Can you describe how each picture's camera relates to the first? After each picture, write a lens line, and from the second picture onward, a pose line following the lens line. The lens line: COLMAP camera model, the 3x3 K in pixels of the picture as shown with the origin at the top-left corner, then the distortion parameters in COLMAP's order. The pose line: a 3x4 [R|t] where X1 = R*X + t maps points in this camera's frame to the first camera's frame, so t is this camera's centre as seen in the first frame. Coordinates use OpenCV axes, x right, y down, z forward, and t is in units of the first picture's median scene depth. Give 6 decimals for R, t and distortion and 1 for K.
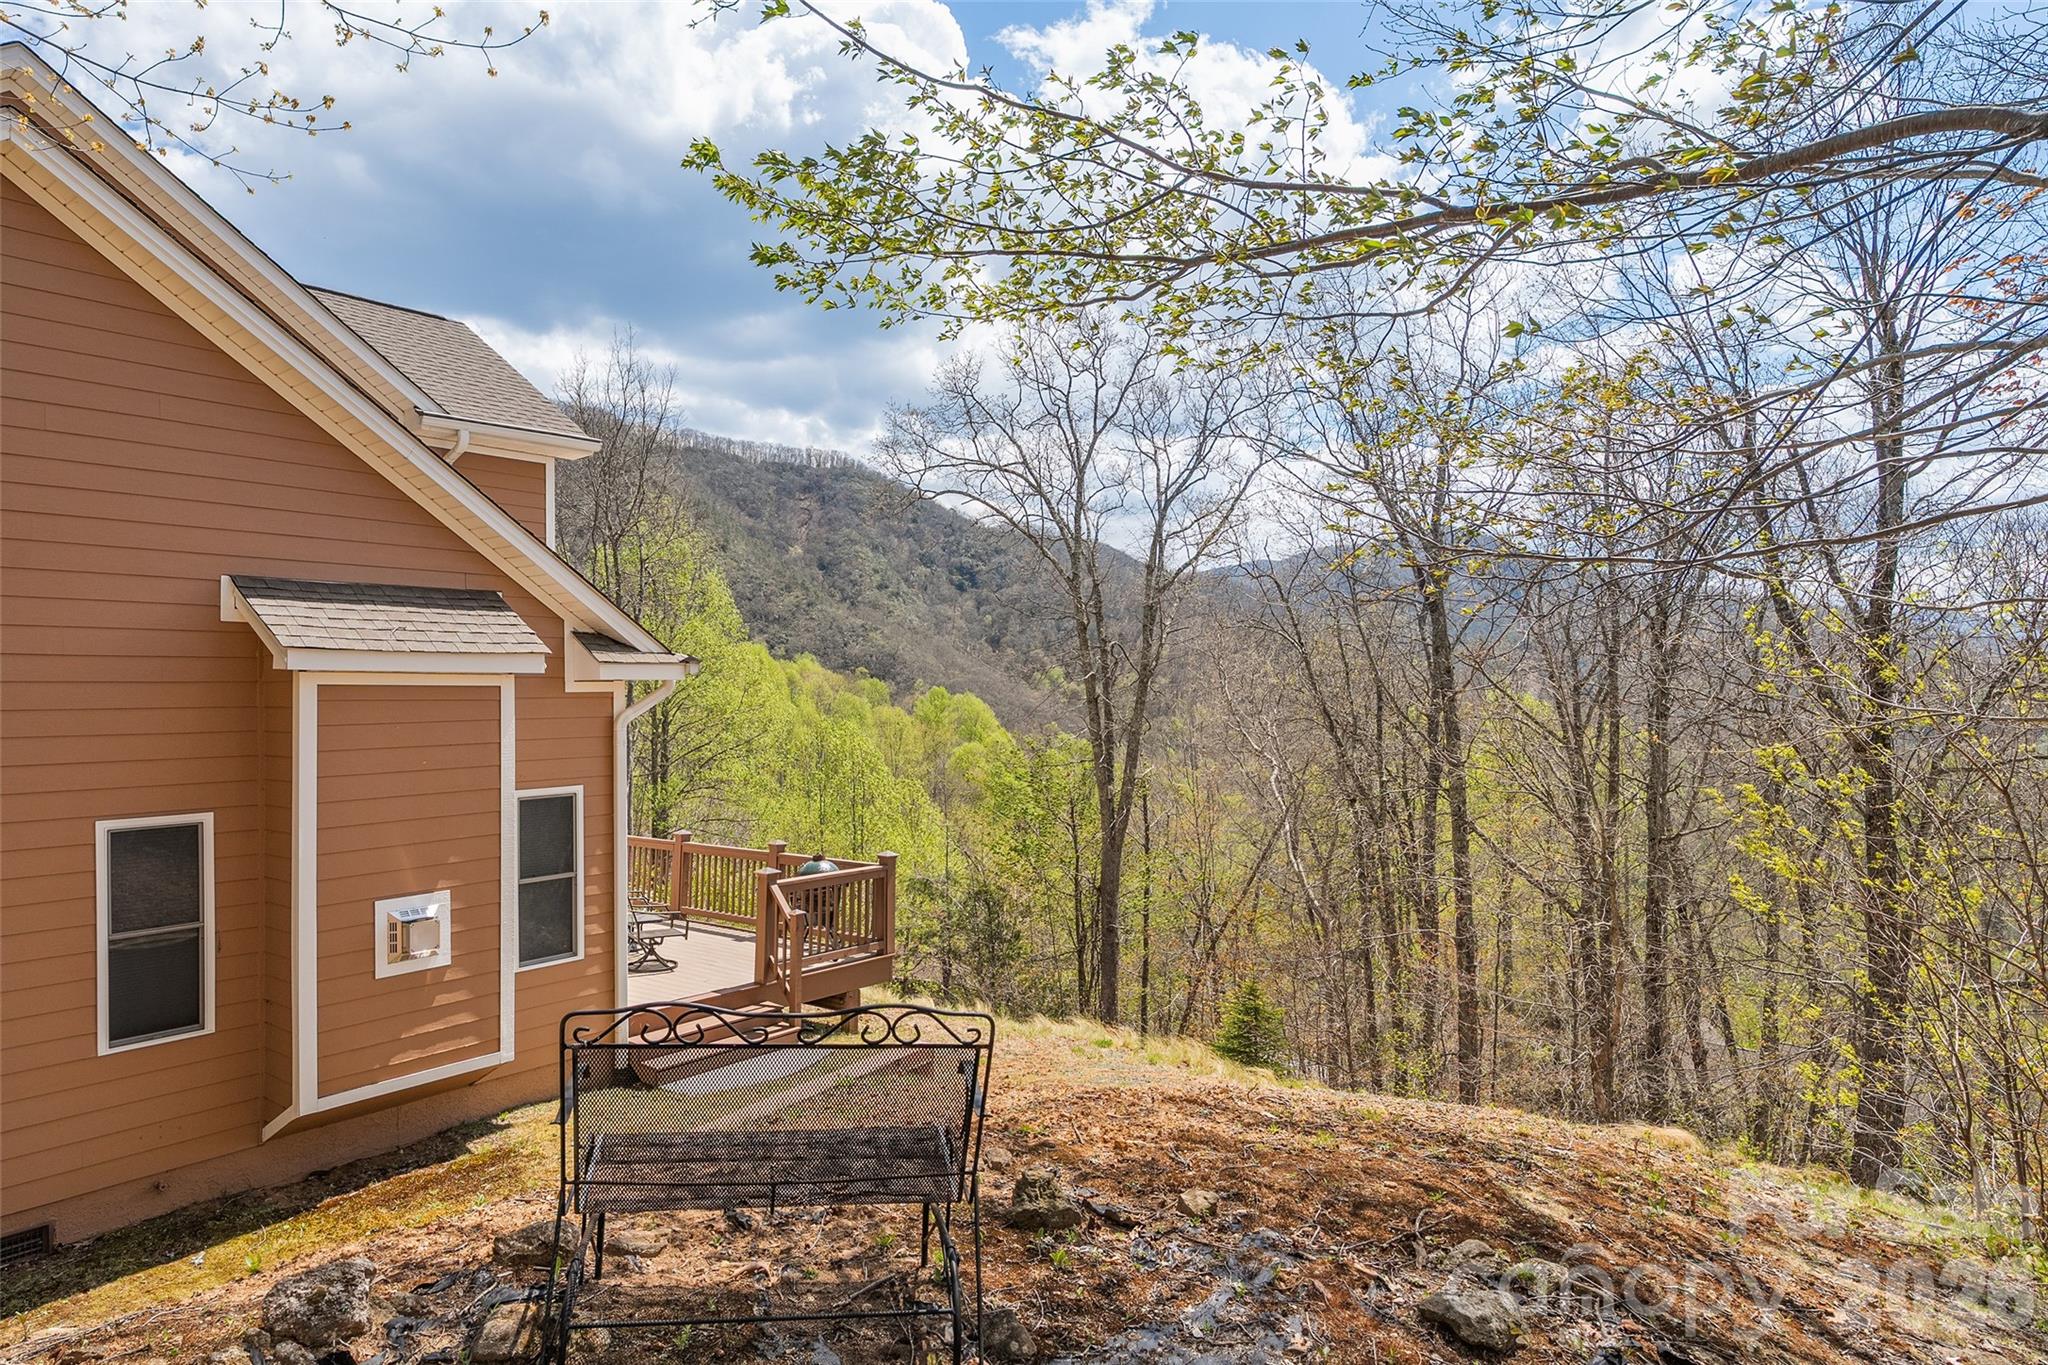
lens RADIAL K [[1234.3, 0, 1022.1], [0, 1234.3, 681.6], [0, 0, 1]] dist [-0.000931, -0.000306]
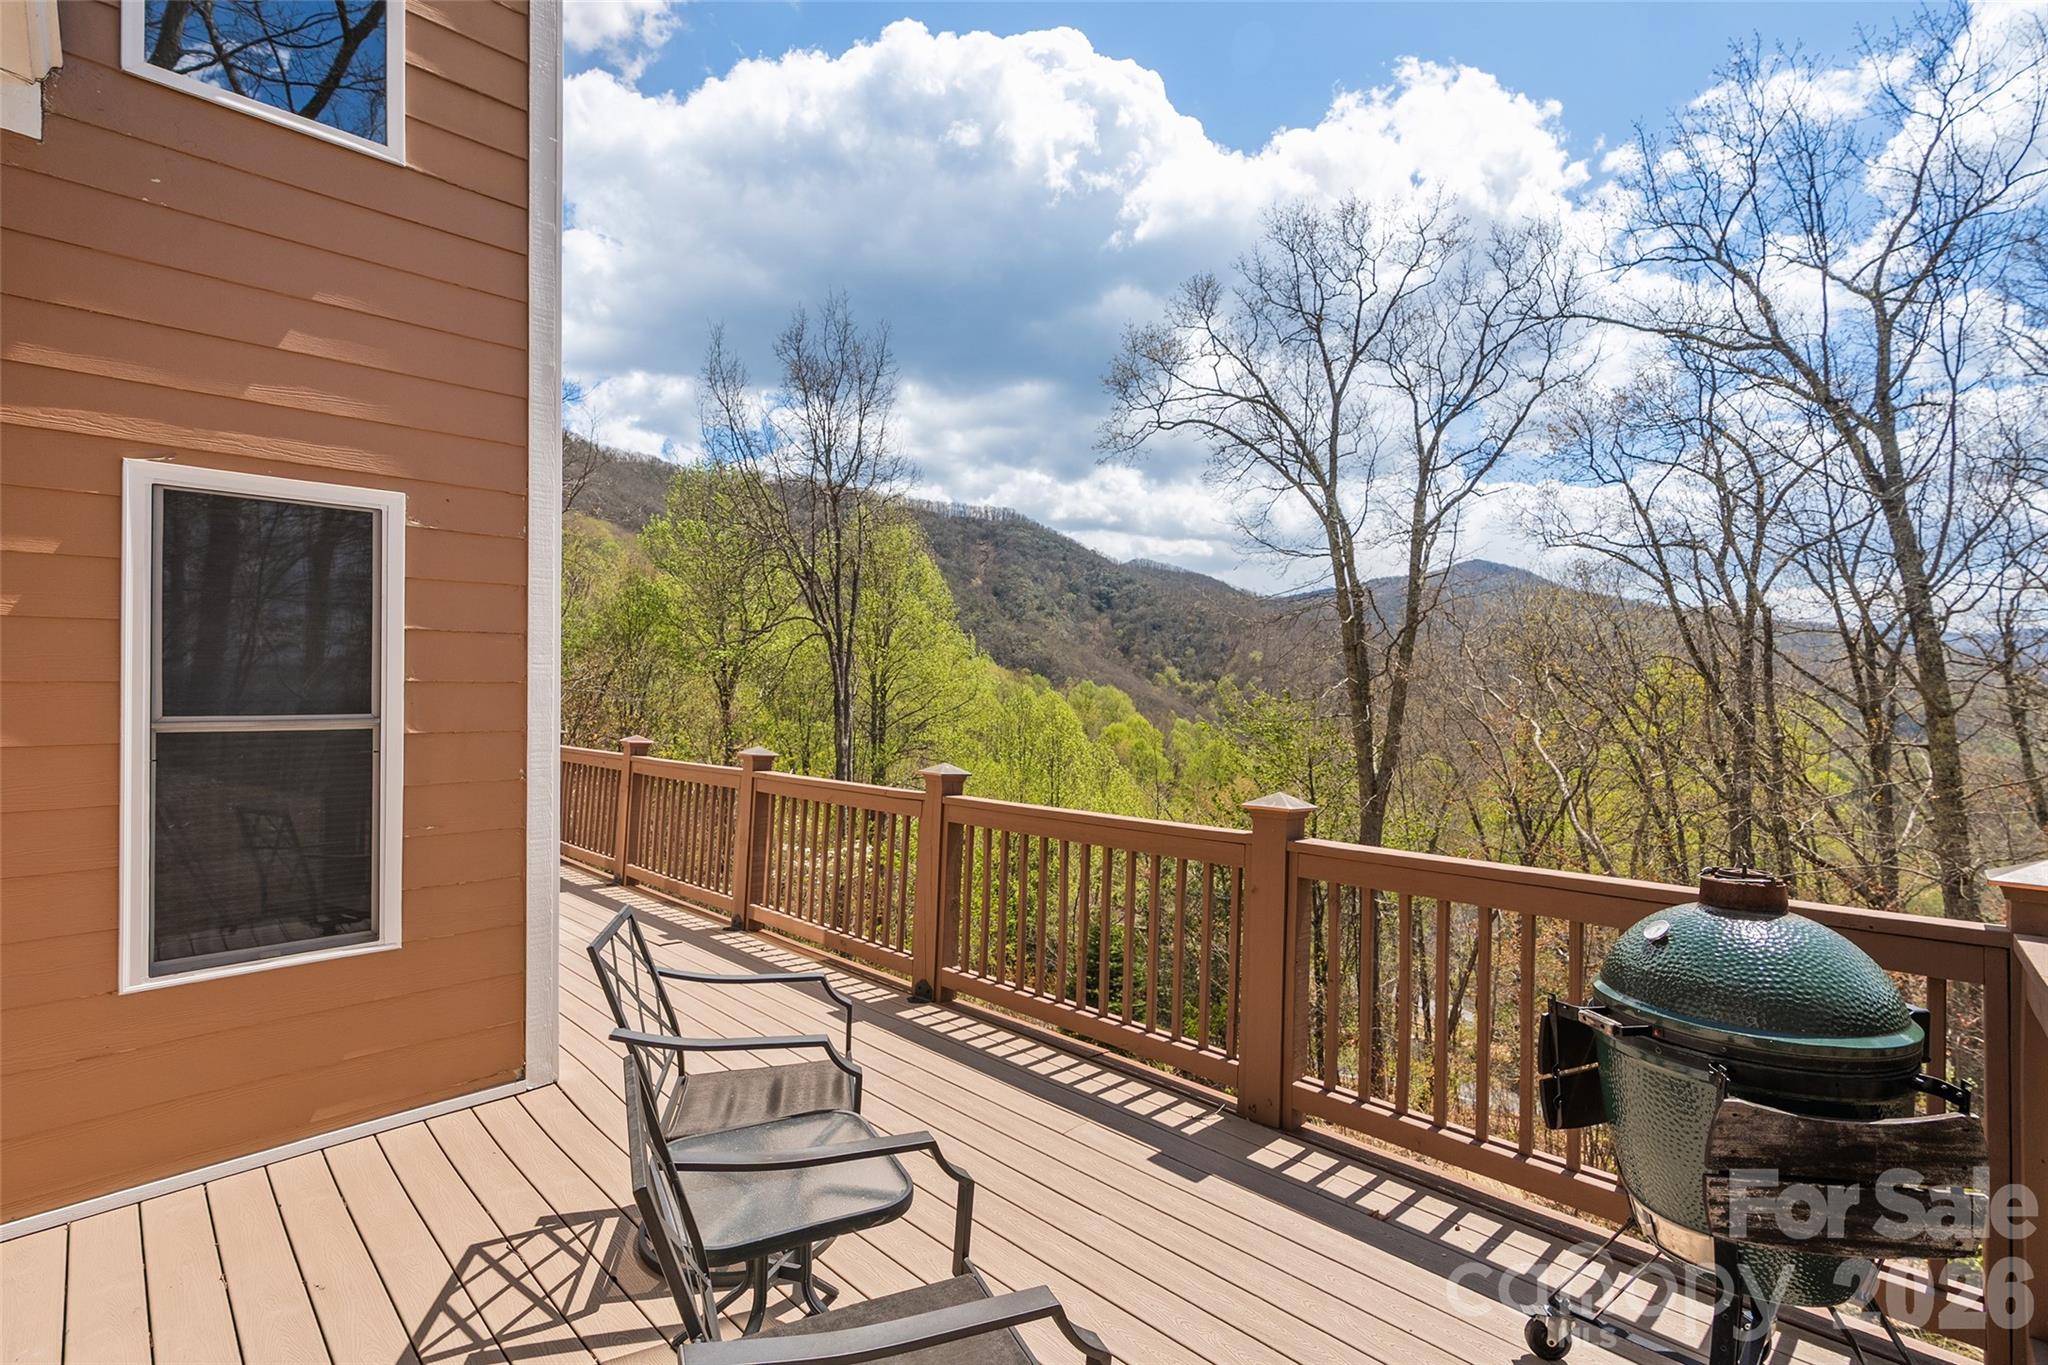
lens RADIAL K [[938.5, 0, 1020.0], [0, 938.5, 684.0], [0, 0, 1]] dist [0.003143, 0.000195]
pose [[0.990815, 0.015464, -0.134340, -0.366214], [-0.014745, 0.999871, 0.006353, 0.176037], [0.134421, -0.004314, 0.990915, 0.668487]]
